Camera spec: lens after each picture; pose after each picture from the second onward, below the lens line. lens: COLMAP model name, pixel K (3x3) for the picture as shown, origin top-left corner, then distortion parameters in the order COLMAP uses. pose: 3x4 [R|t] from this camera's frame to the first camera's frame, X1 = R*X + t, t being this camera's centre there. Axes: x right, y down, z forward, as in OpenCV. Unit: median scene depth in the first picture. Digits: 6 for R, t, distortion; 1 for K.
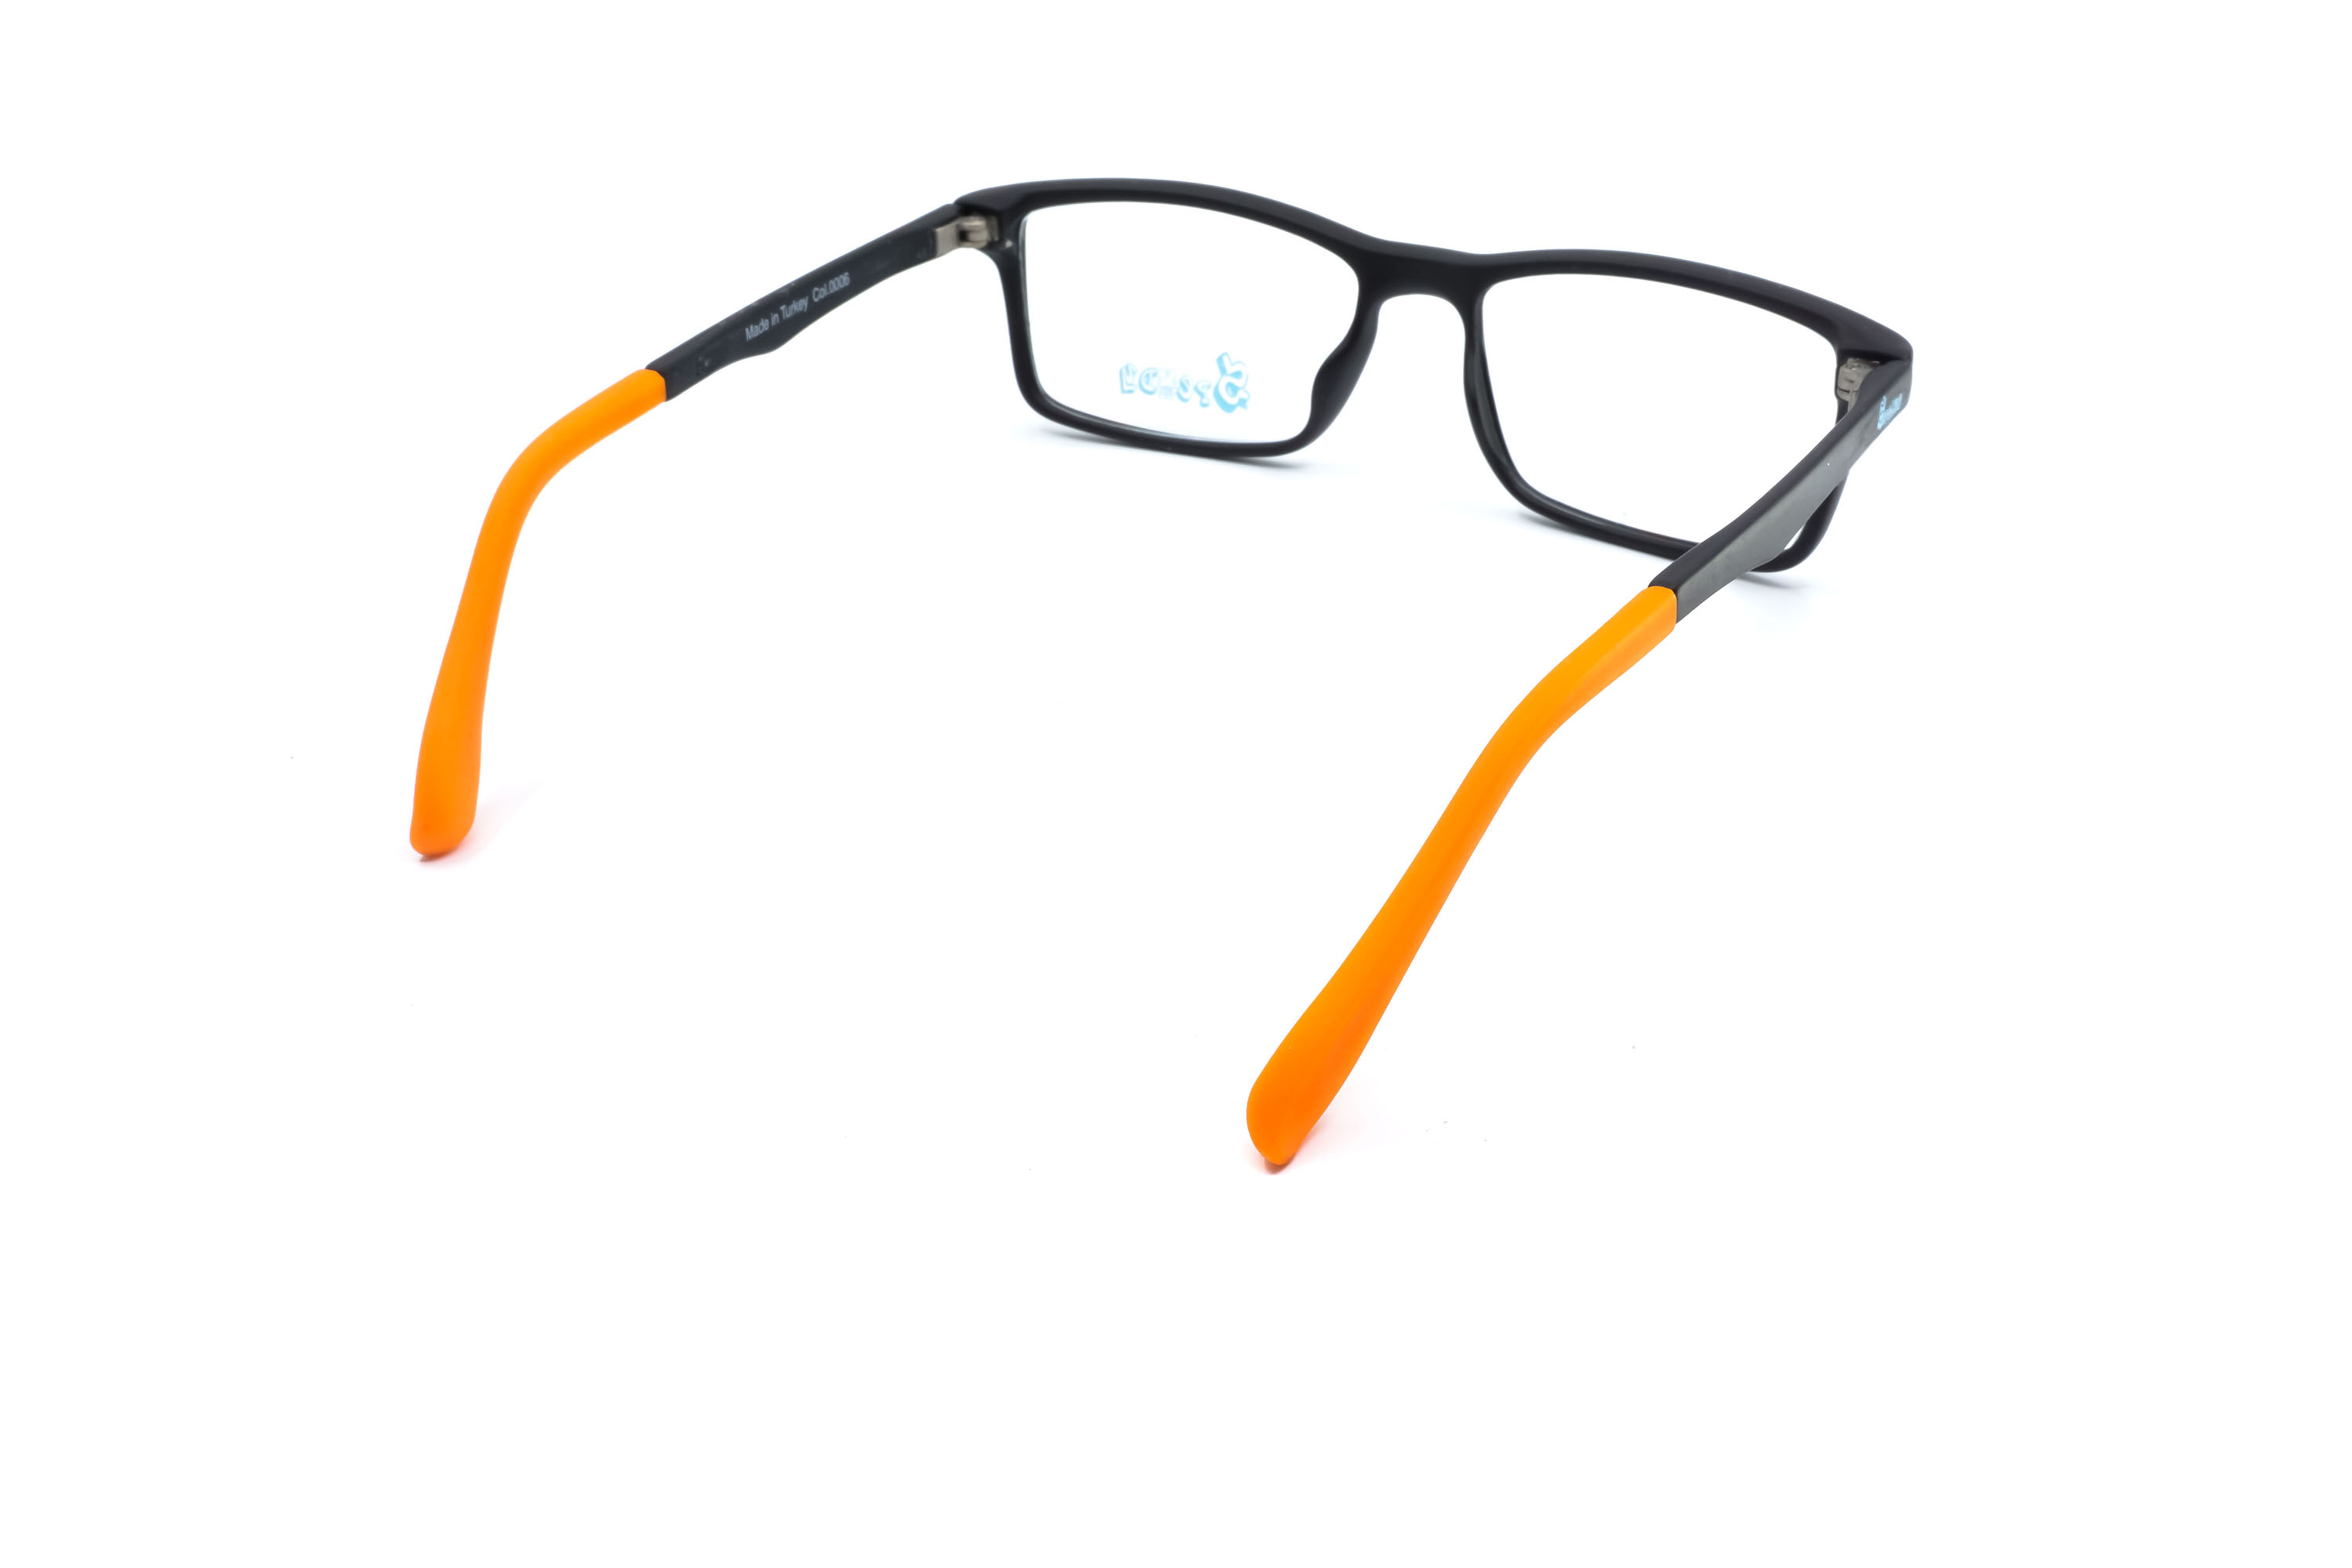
lens RADIAL K [[2424.2, 0, 1176.0], [0, 2424.2, 784.0], [0, 0, 1]] dist [0.005569, 0.004735]
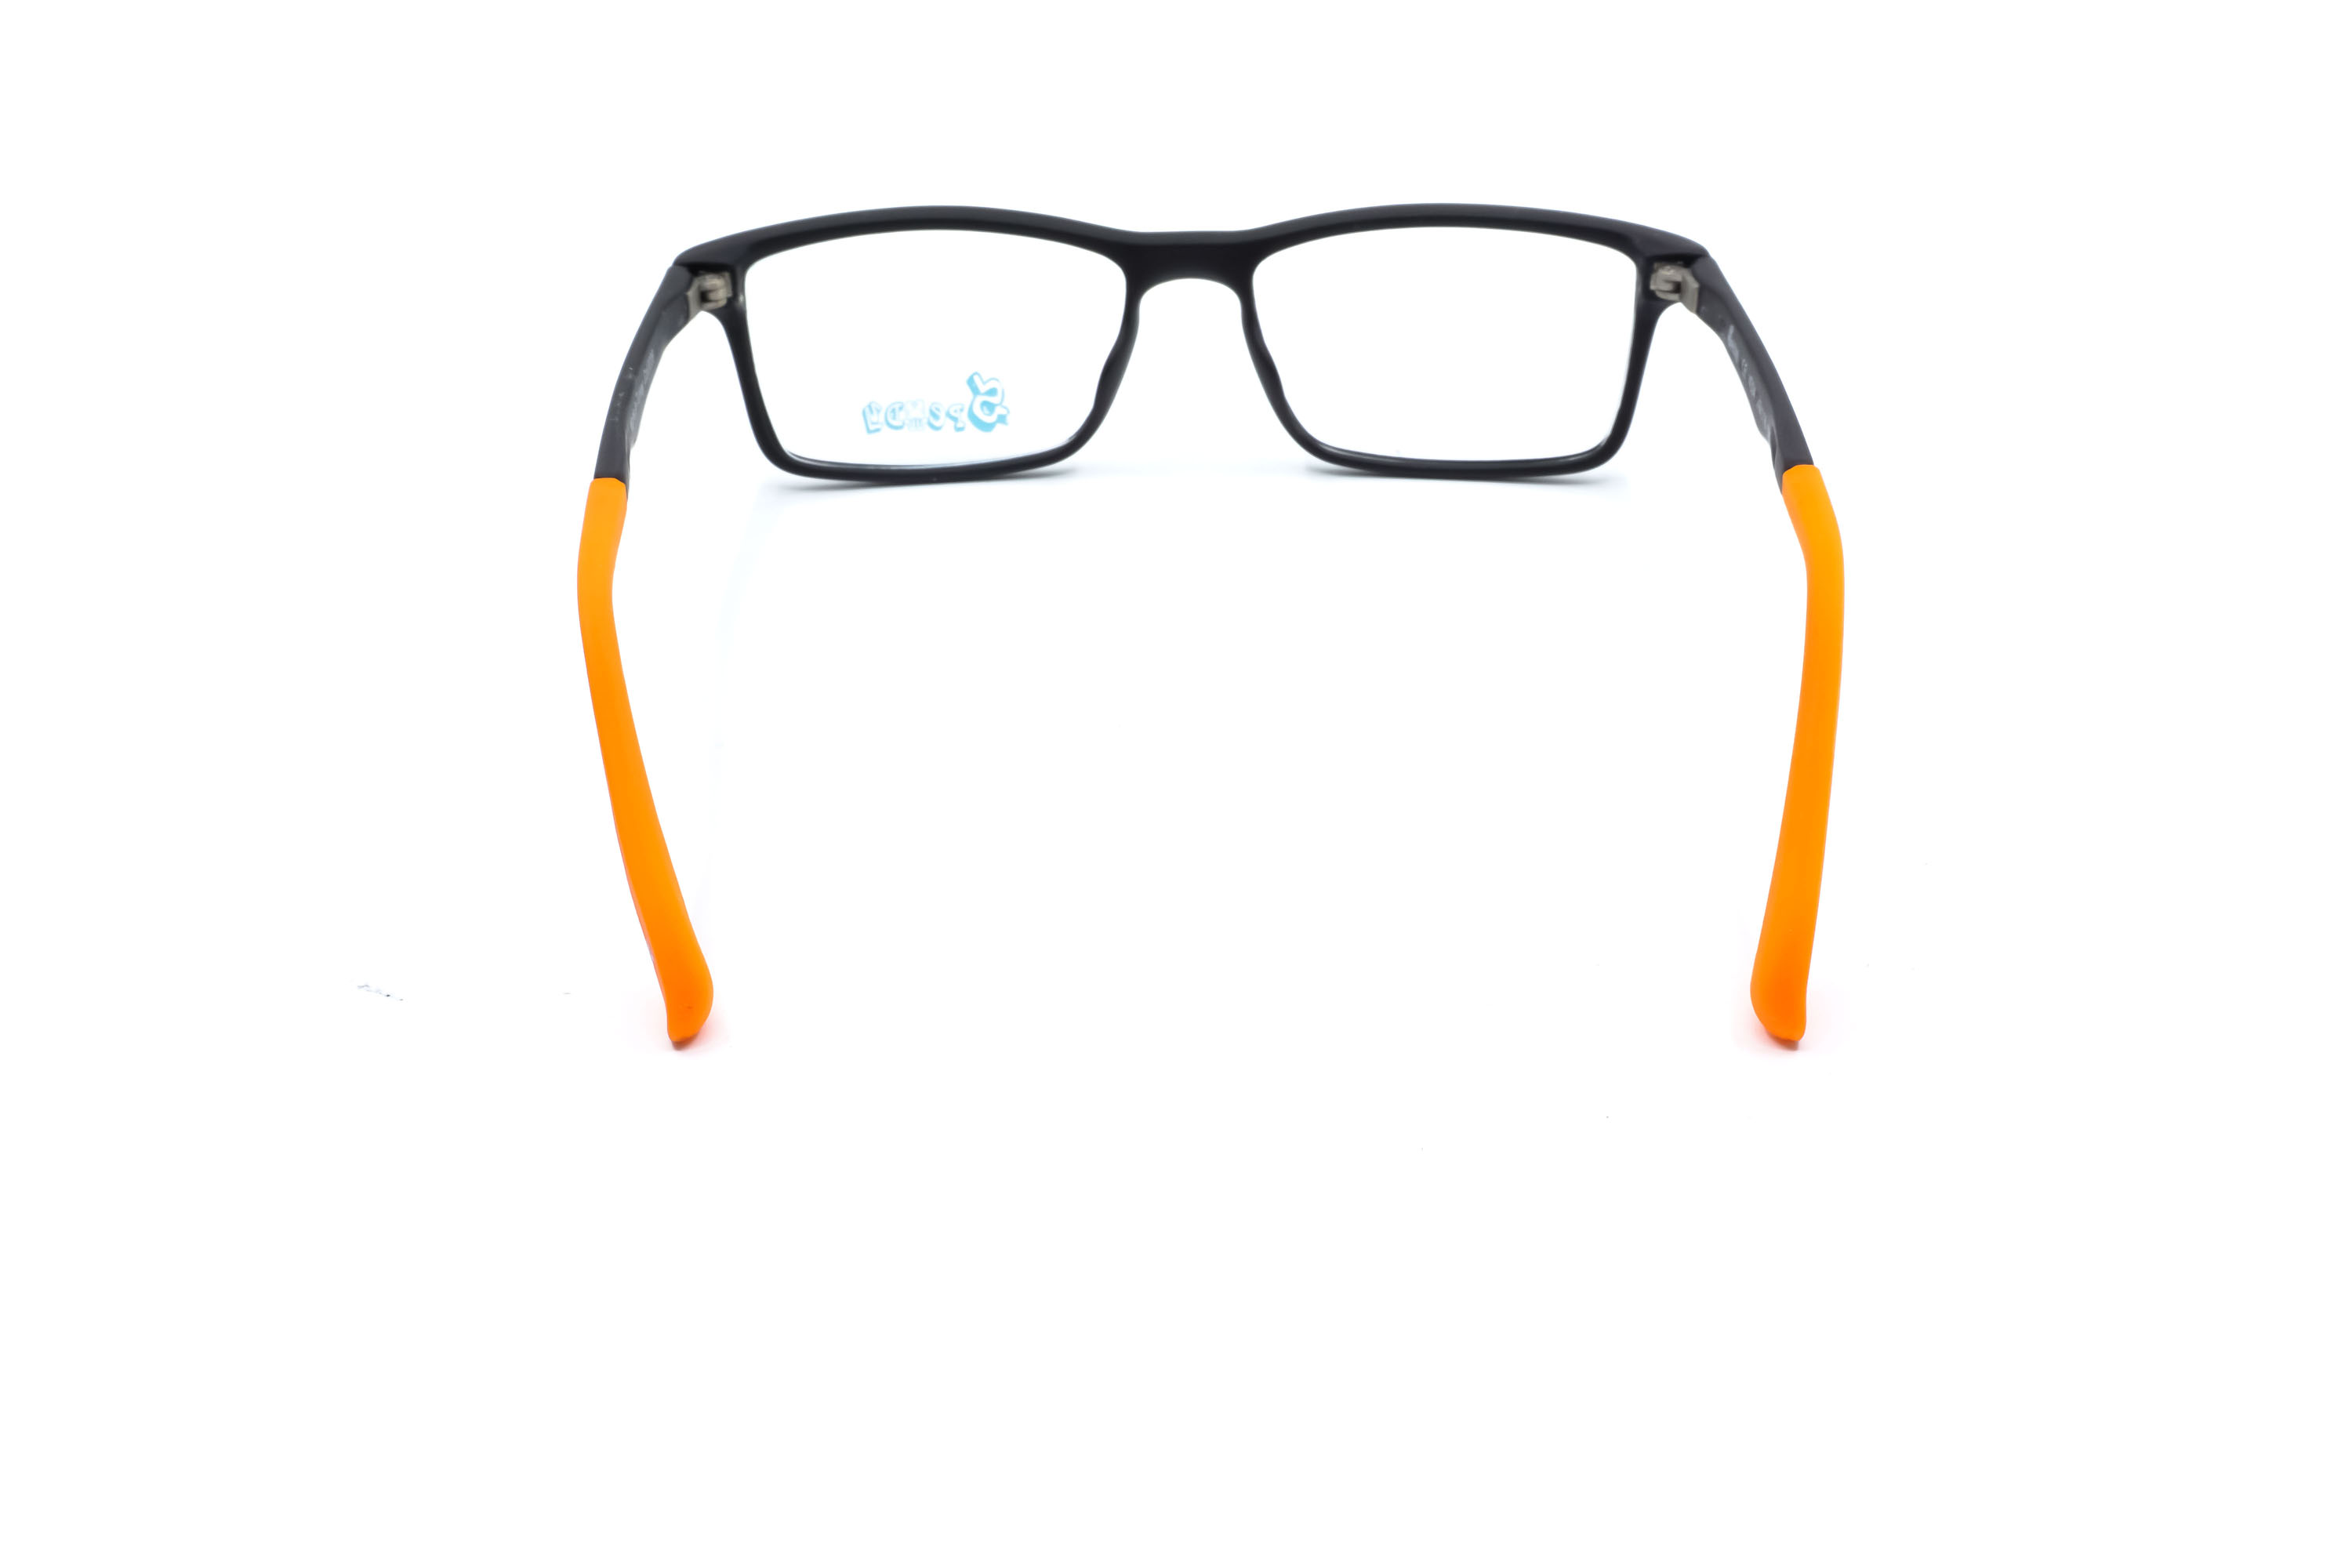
lens RADIAL K [[2424.2, 0, 1176.0], [0, 2424.2, 784.0], [0, 0, 1]] dist [0.005569, 0.004735]
pose [[0.861748, -0.248533, 0.442291, -0.386000], [0.245881, 0.967158, 0.064400, -0.060280], [-0.443771, 0.053254, 0.894557, 0.096087]]
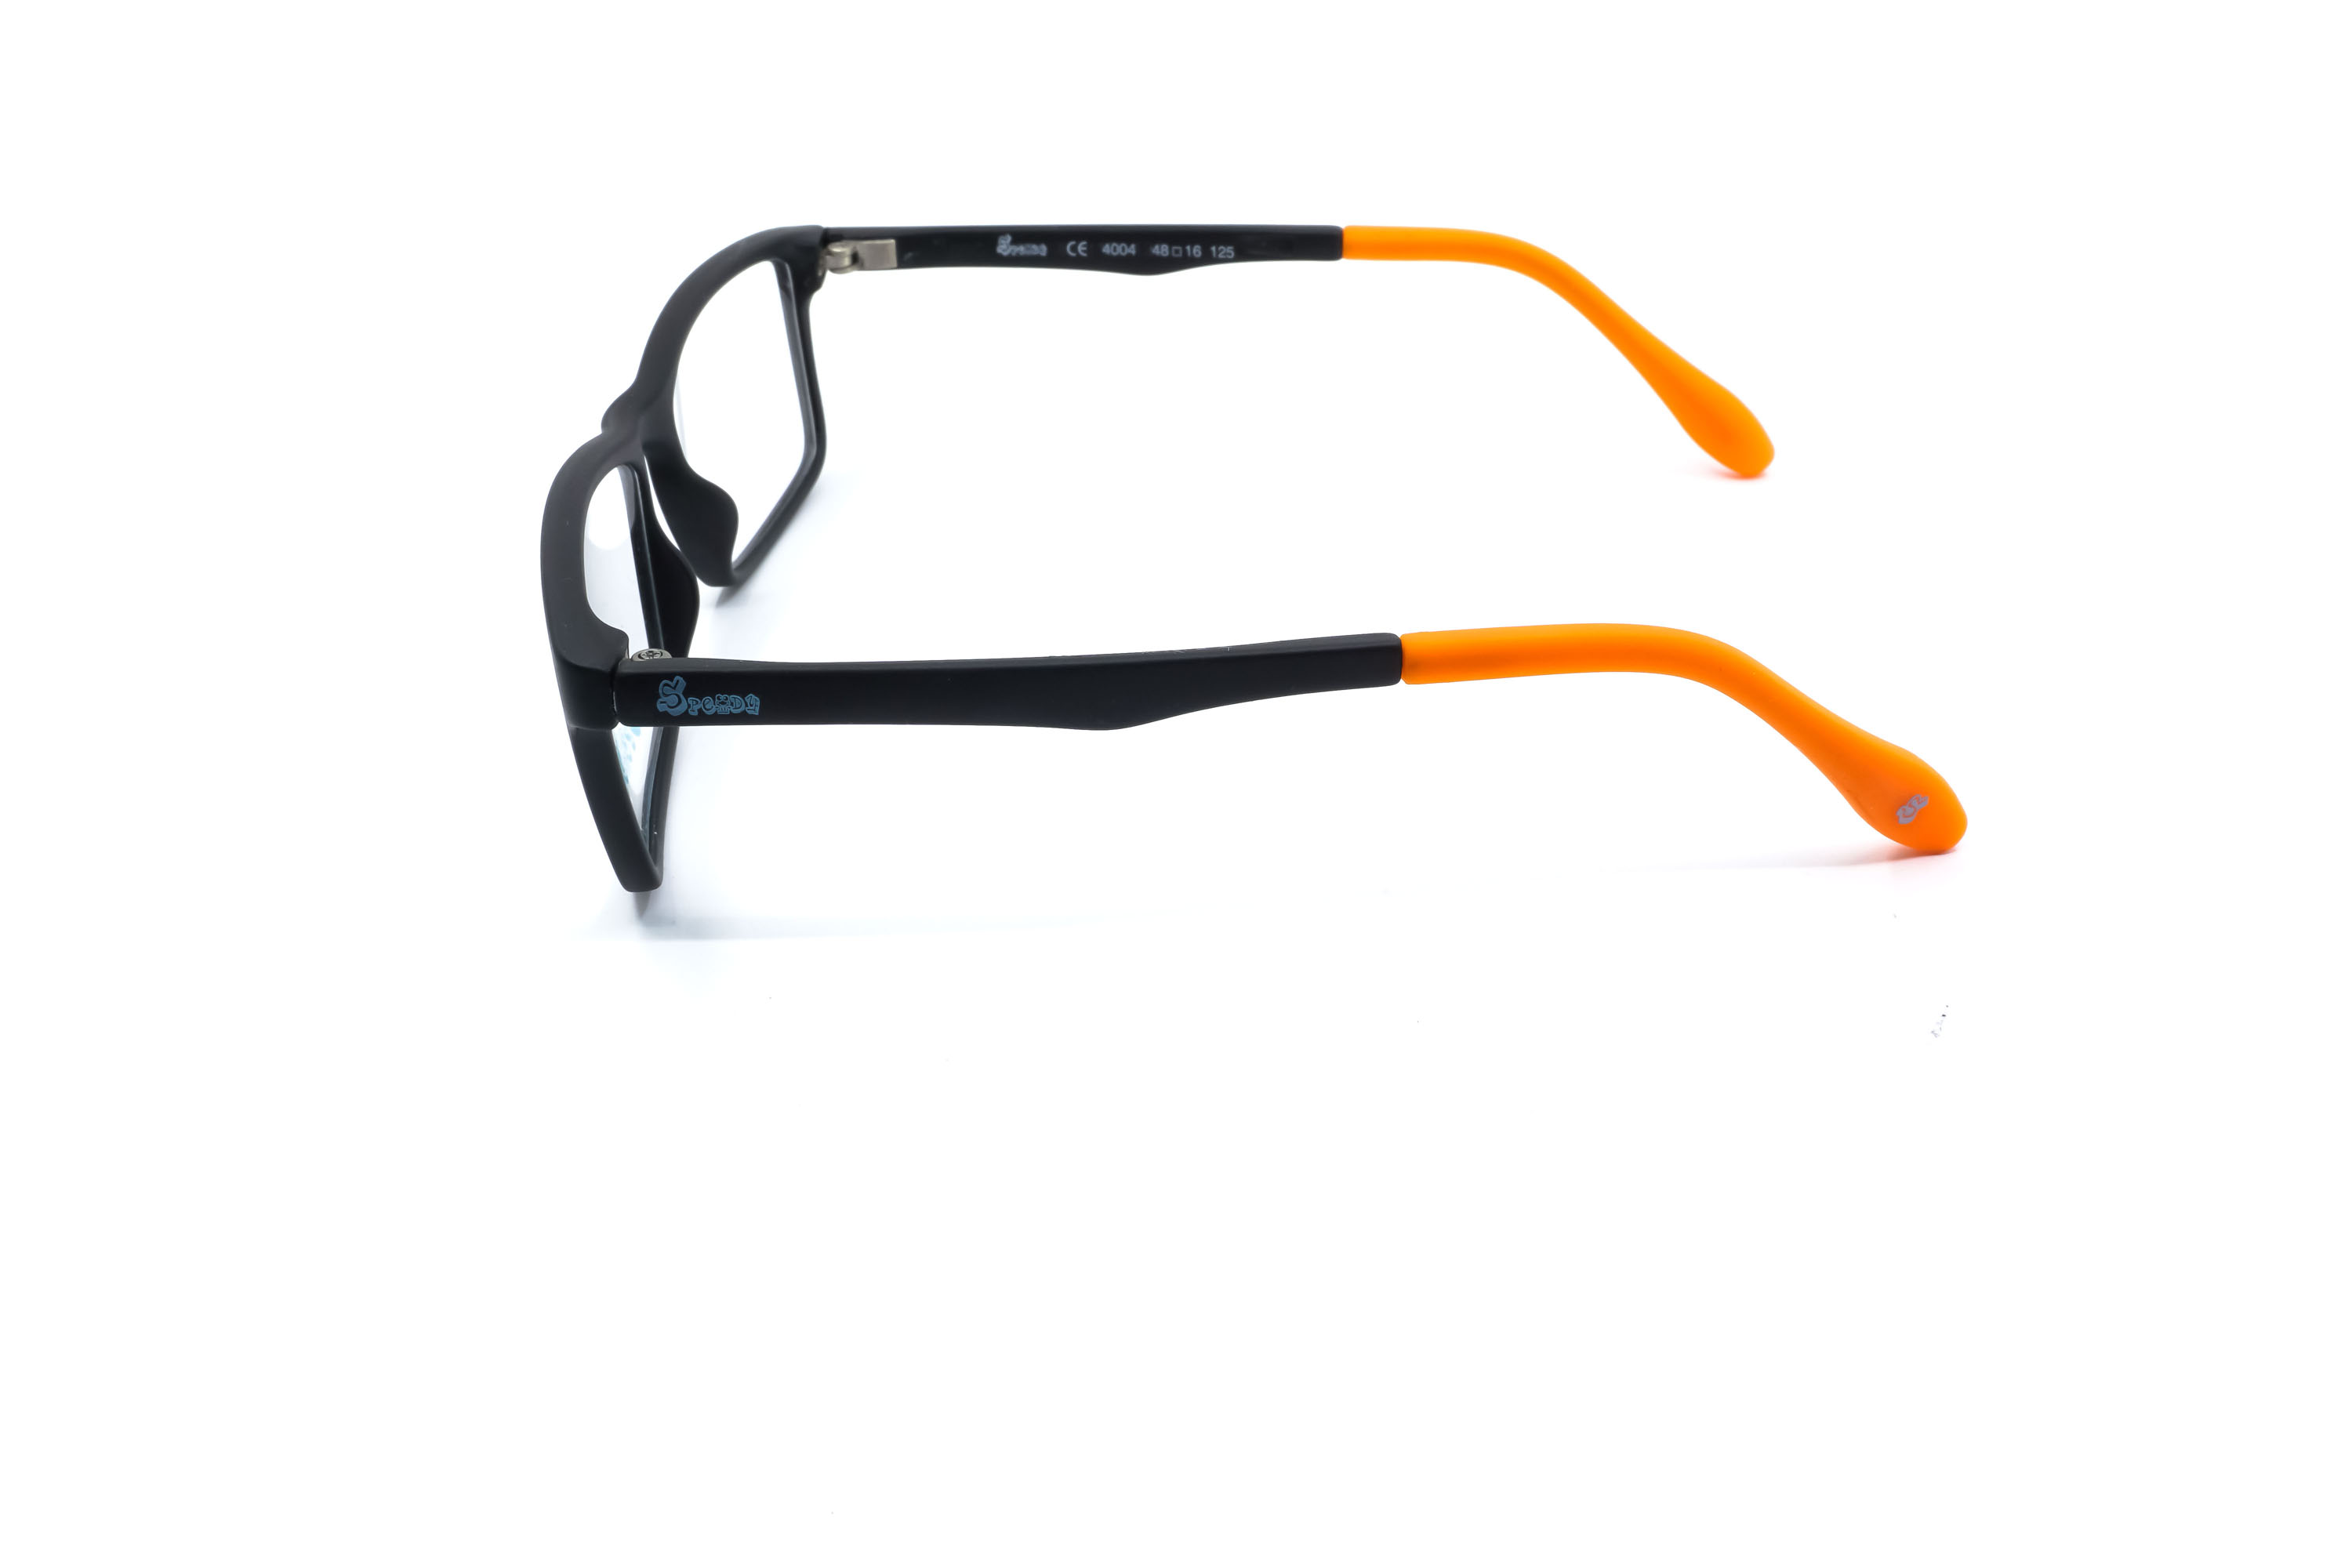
lens RADIAL K [[2424.2, 0, 1176.0], [0, 2424.2, 784.0], [0, 0, 1]] dist [0.005569, 0.004735]
pose [[-0.510423, -0.400528, 0.760950, -0.656859], [0.436337, 0.641892, 0.630543, -0.555299], [-0.740998, 0.653875, -0.152872, 1.011187]]
